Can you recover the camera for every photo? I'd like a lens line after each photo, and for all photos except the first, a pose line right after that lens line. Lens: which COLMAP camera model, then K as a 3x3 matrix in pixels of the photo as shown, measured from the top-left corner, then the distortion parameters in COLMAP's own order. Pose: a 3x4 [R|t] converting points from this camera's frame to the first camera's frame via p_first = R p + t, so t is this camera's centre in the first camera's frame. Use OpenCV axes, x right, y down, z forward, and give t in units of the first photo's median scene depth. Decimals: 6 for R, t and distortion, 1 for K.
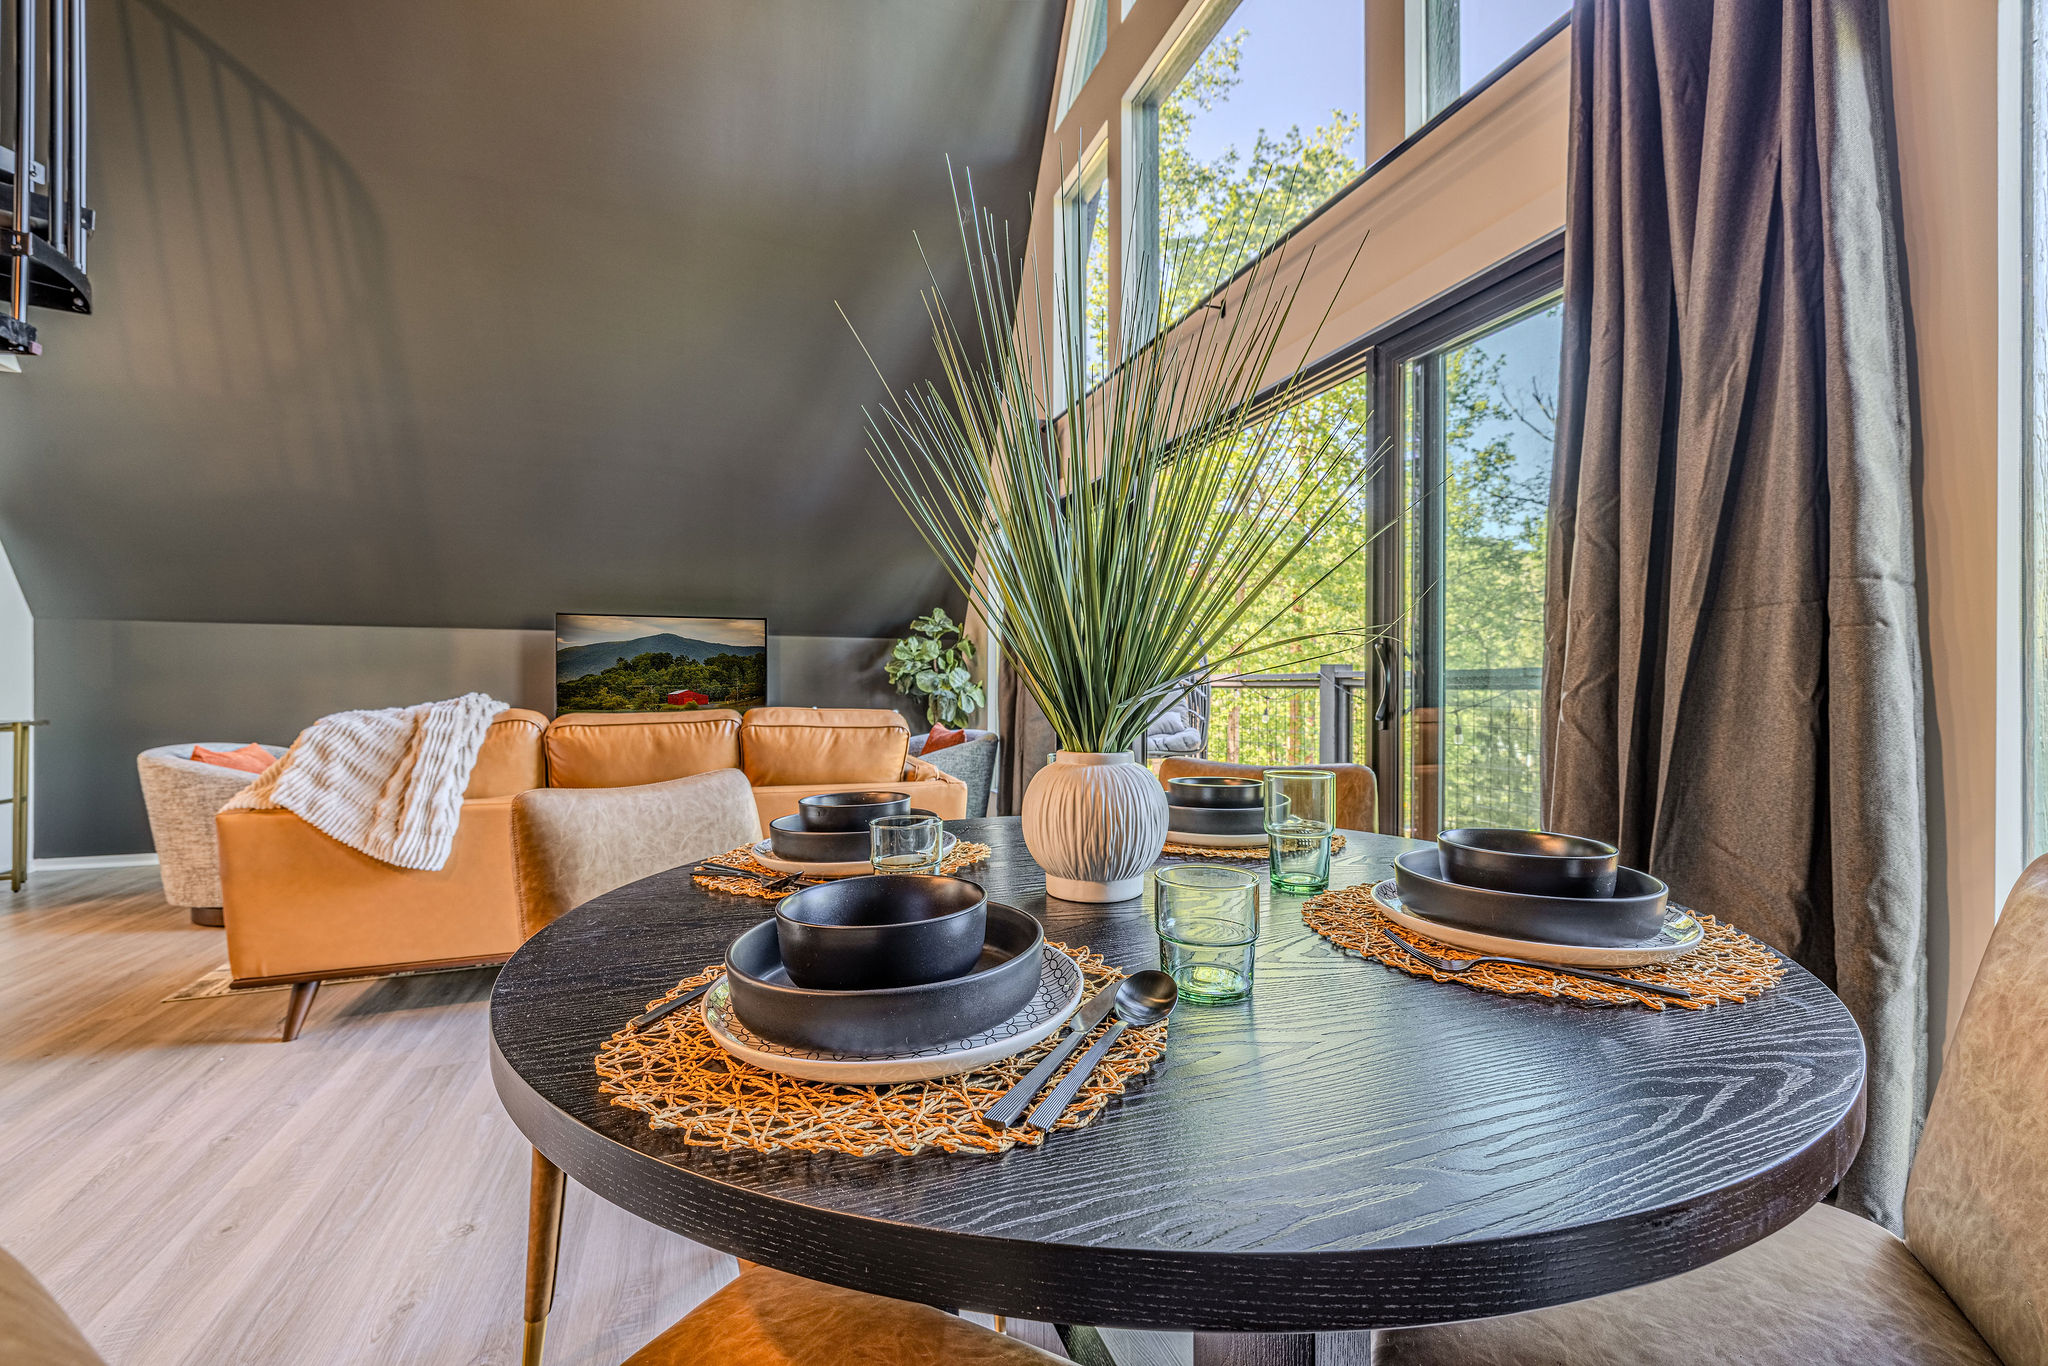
lens RADIAL K [[888.8, 0, 1032.8], [0, 888.8, 679.3], [0, 0, 1]] dist [0.003151, 0.000360]
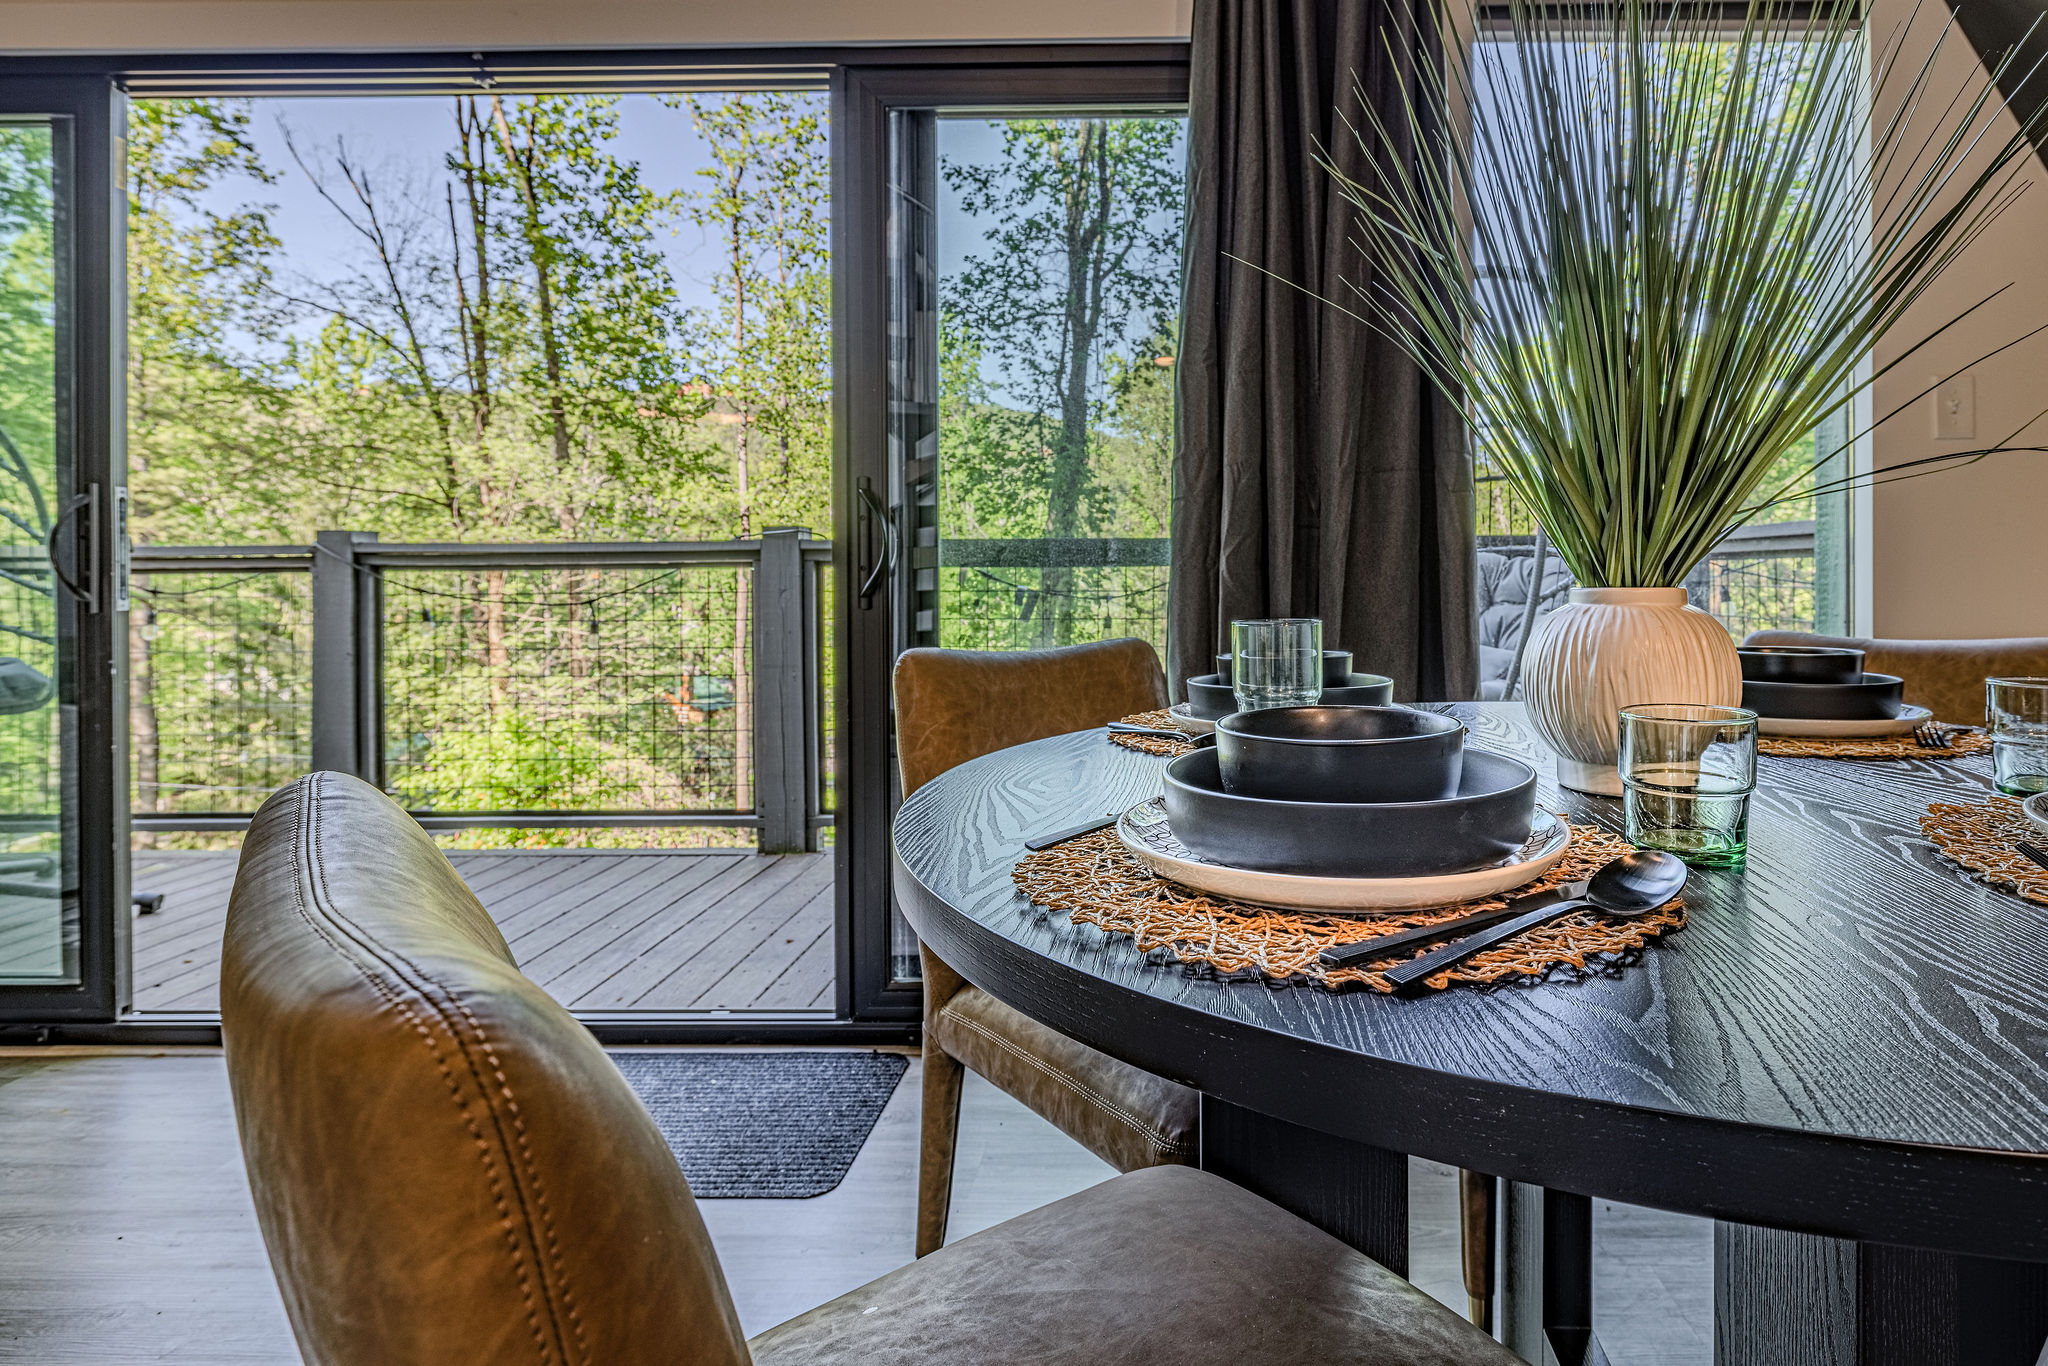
lens RADIAL K [[1145.0, 0, 1183.8], [0, 1145.0, 597.9], [0, 0, 1]] dist [-0.002578, -0.000603]
pose [[0.315038, -0.021682, 0.948831, -0.194766], [0.005595, 0.999764, 0.020988, 0.014595], [-0.949063, -0.001303, 0.315085, 0.222135]]
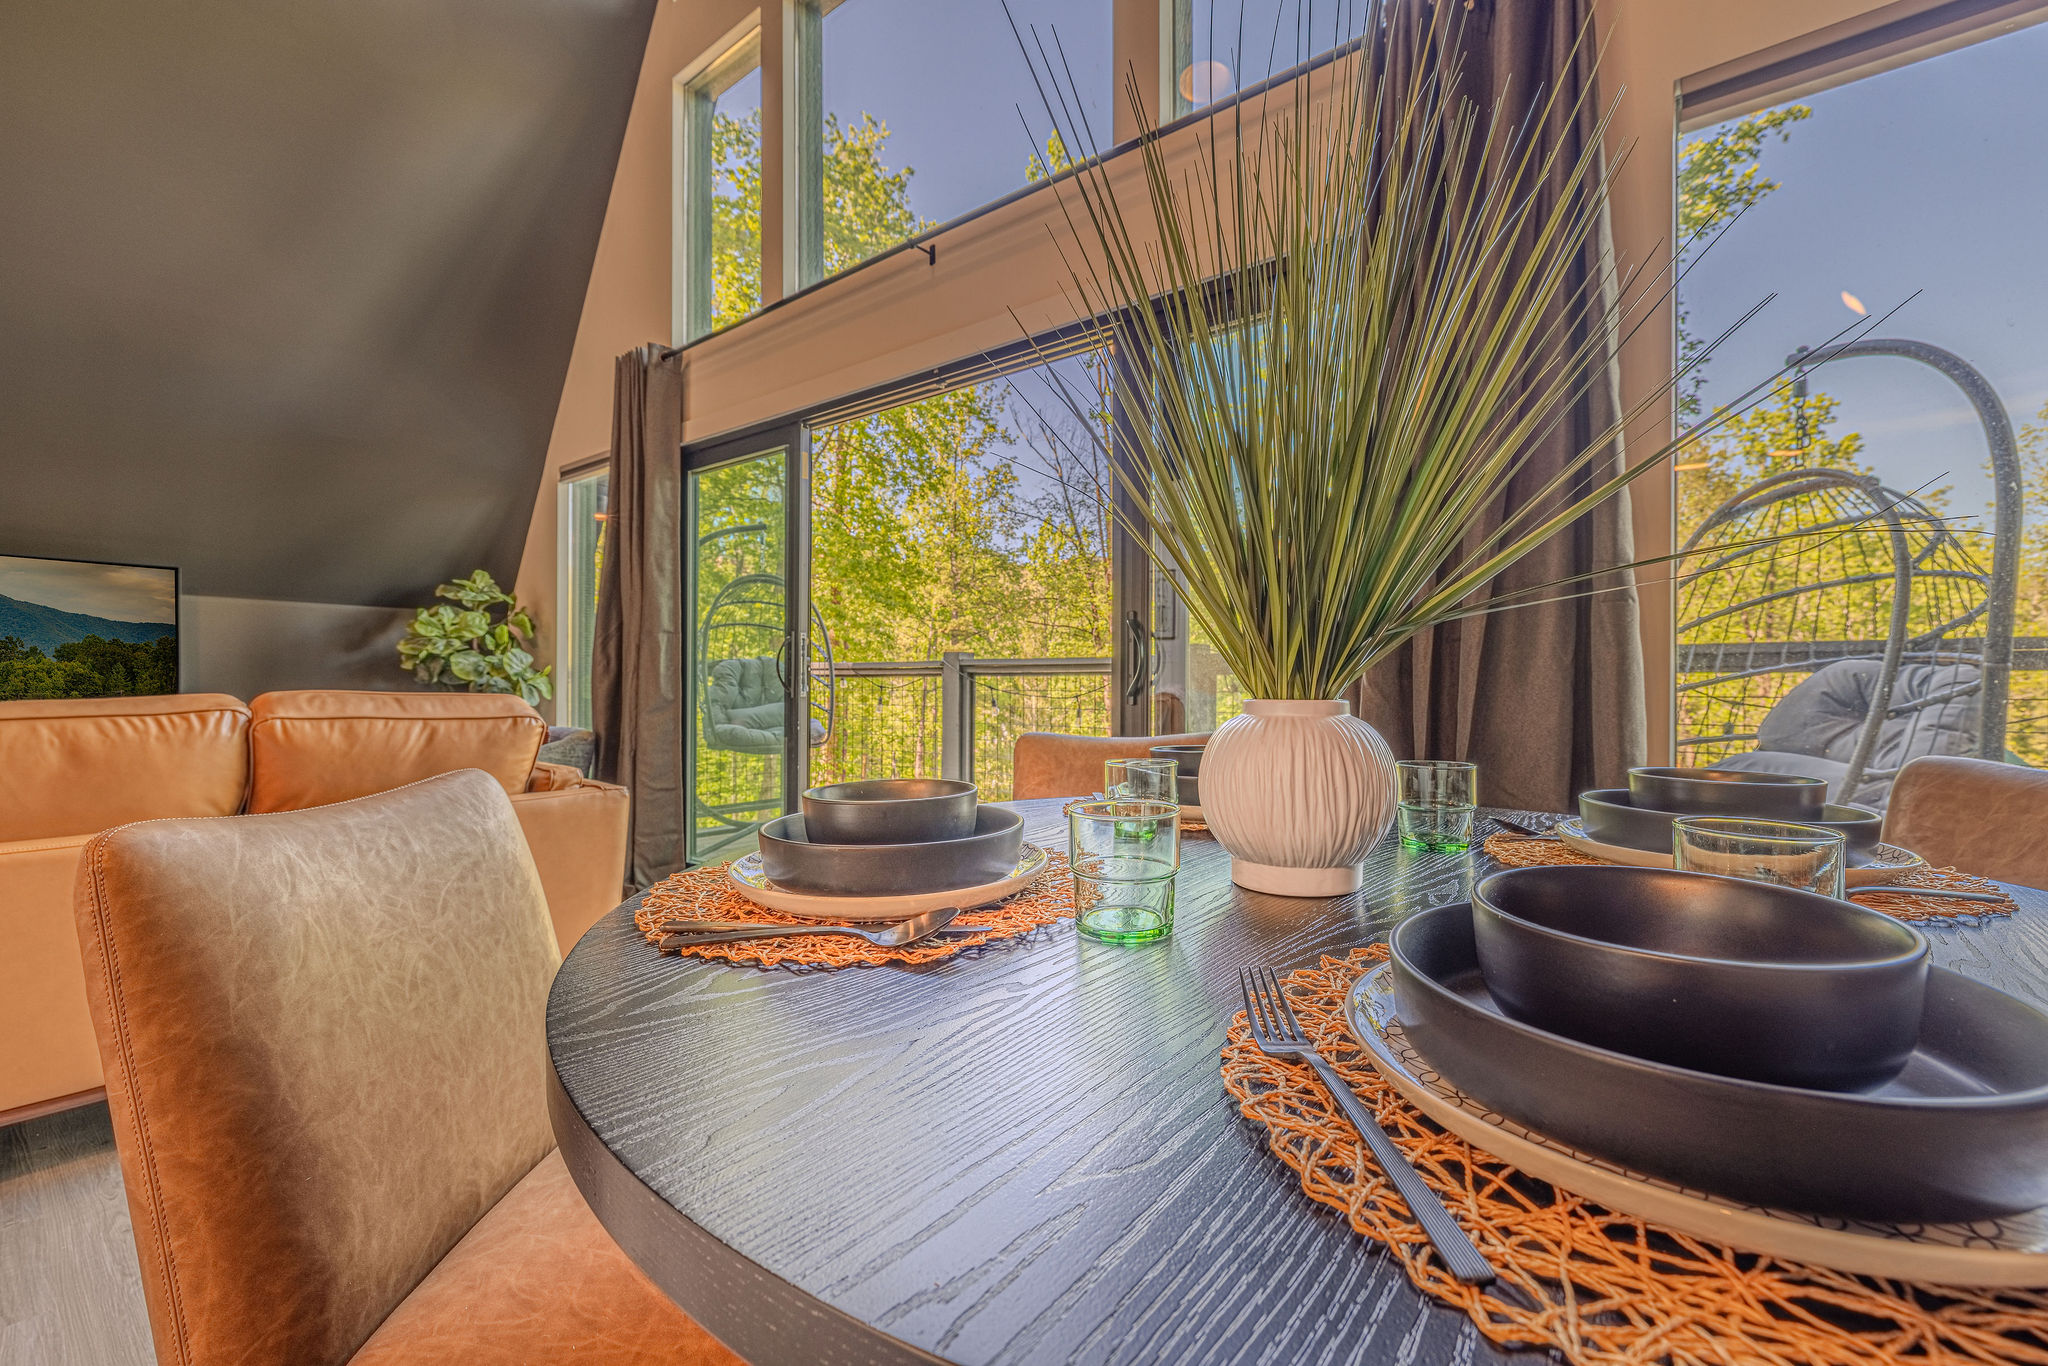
lens RADIAL K [[888.8, 0, 1032.8], [0, 888.8, 679.3], [0, 0, 1]] dist [0.003151, 0.000360]
pose [[0.846975, 0.001246, 0.531631, -0.114734], [-0.001214, 0.999999, -0.000409, 0.013809], [-0.531631, -0.000299, 0.846976, 0.102014]]
